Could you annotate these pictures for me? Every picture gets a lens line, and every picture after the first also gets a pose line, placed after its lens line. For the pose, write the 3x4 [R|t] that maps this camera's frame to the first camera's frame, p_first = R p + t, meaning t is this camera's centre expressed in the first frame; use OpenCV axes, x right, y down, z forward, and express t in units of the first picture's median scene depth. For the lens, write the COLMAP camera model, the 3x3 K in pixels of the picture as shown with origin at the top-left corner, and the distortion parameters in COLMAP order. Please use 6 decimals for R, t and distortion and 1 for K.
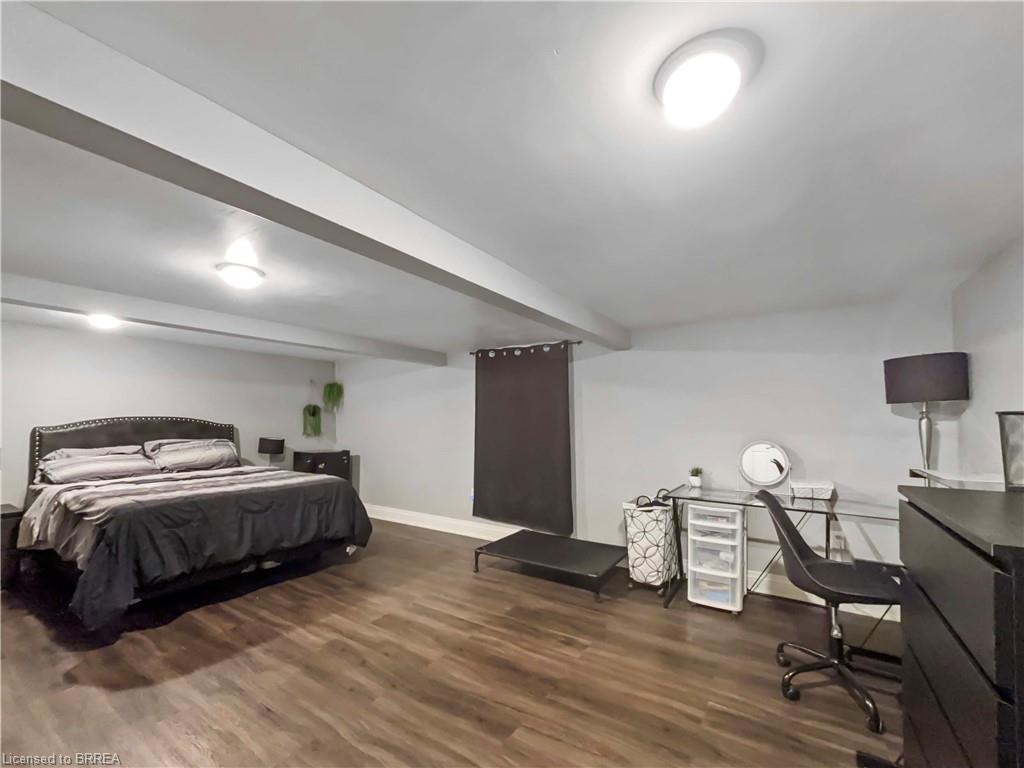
lens RADIAL K [[417.9, 0, 514.4], [0, 417.9, 415.4], [0, 0, 1]] dist [0.000268, 0.000037]
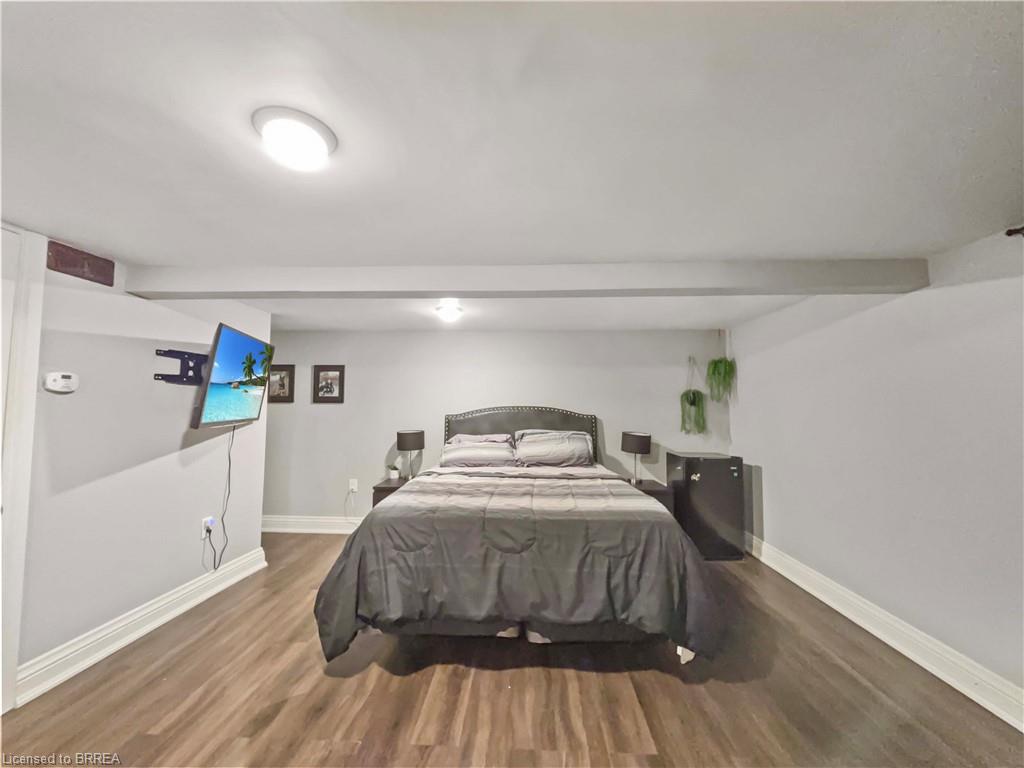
lens RADIAL K [[406.5, 0, 524.7], [0, 406.5, 385.3], [0, 0, 1]] dist [-0.007762, -0.000493]
pose [[0.532341, -0.047410, -0.845201, -0.054939], [-0.000138, 0.998426, -0.056092, 0.010693], [0.846530, 0.029977, 0.531496, 0.623801]]
